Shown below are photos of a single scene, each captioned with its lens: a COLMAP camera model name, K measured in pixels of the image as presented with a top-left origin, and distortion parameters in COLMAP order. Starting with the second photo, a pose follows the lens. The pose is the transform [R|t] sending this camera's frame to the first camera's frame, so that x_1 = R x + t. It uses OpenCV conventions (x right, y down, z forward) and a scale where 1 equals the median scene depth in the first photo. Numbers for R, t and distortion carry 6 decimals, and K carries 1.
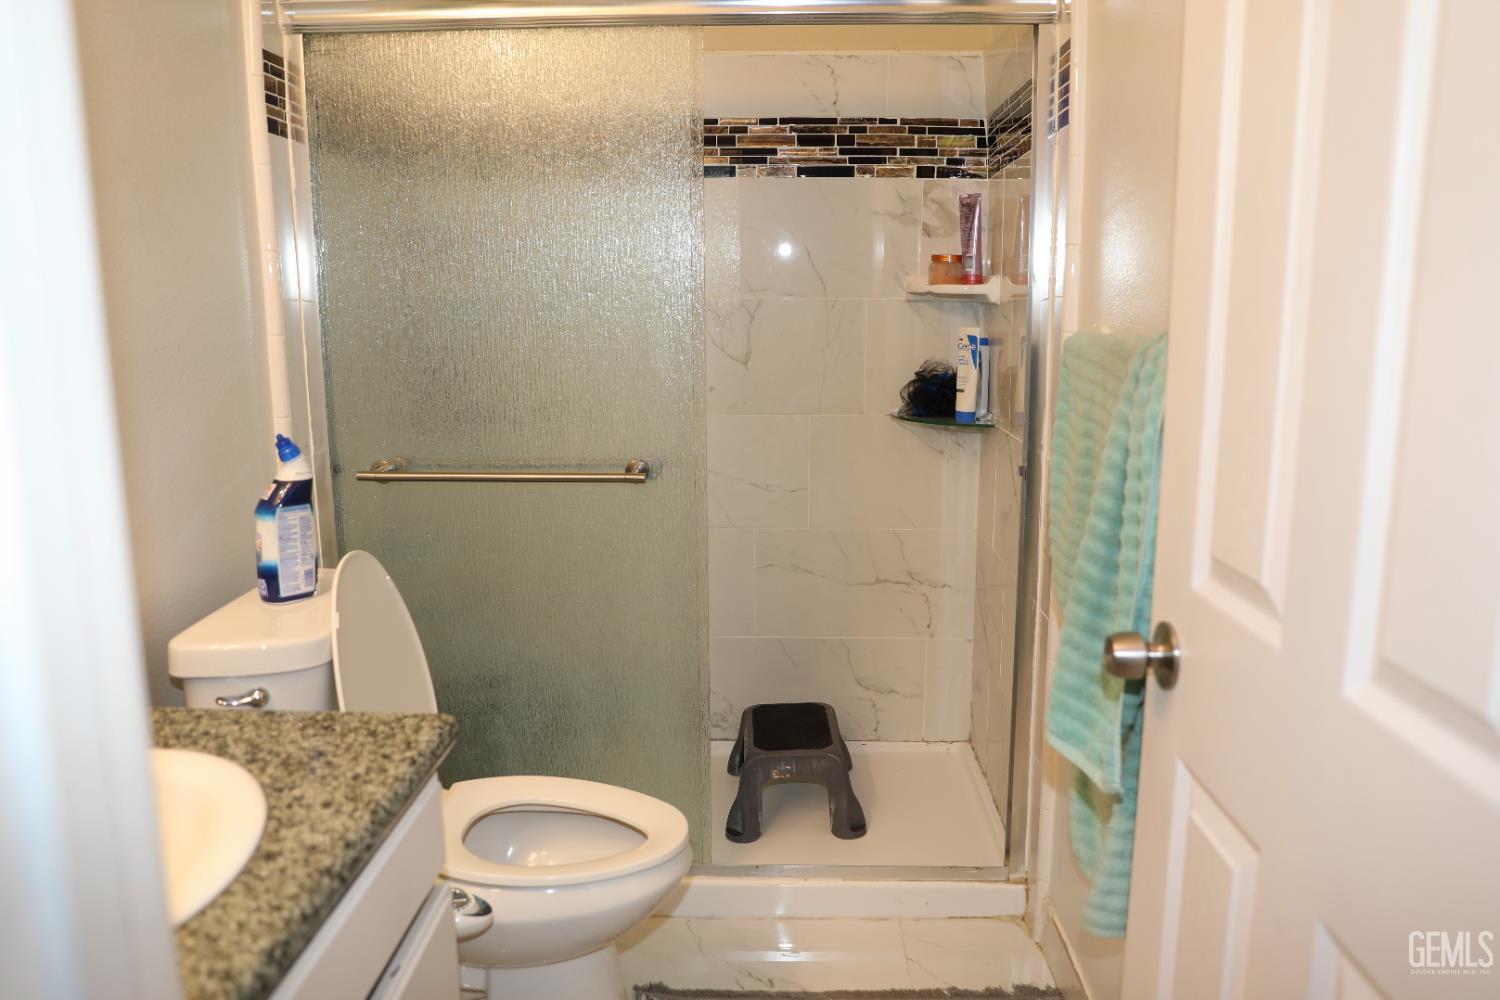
lens RADIAL K [[1067.7, 0, 750.0], [0, 1067.7, 500.0], [0, 0, 1]] dist [-0.112331, 0.095956]
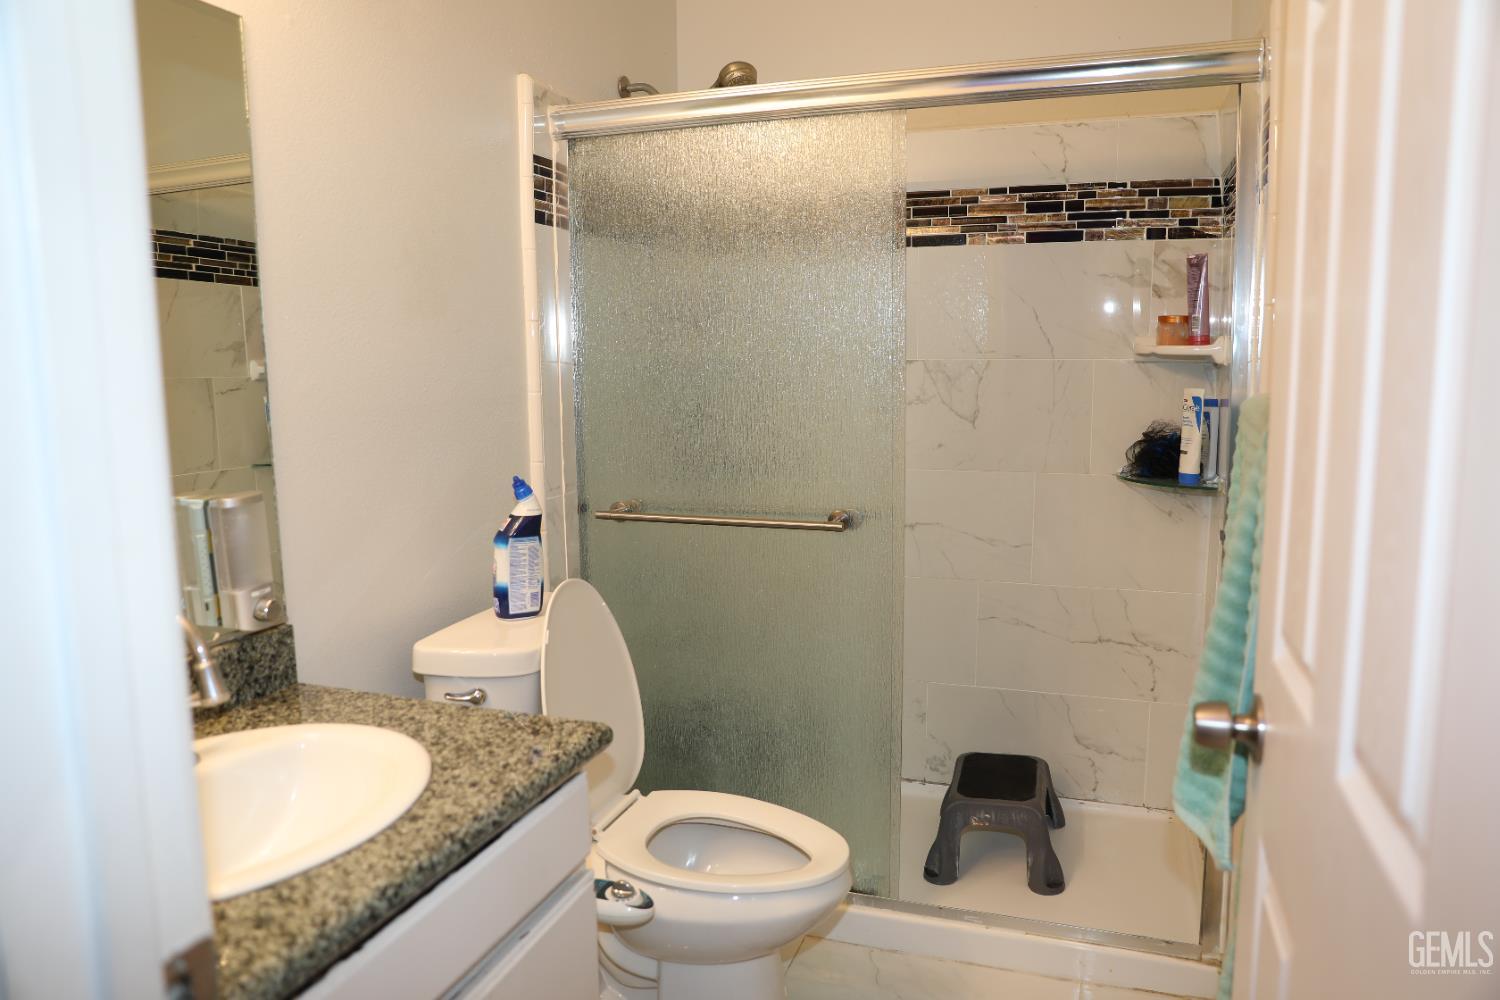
lens RADIAL K [[1027.7, 0, 750.0], [0, 1027.7, 500.0], [0, 0, 1]] dist [-0.110896, 0.091611]
pose [[0.953569, 0.033895, -0.299261, 0.125411], [-0.047969, 0.998055, -0.039808, -0.002286], [0.297330, 0.052314, 0.953341, -0.018481]]
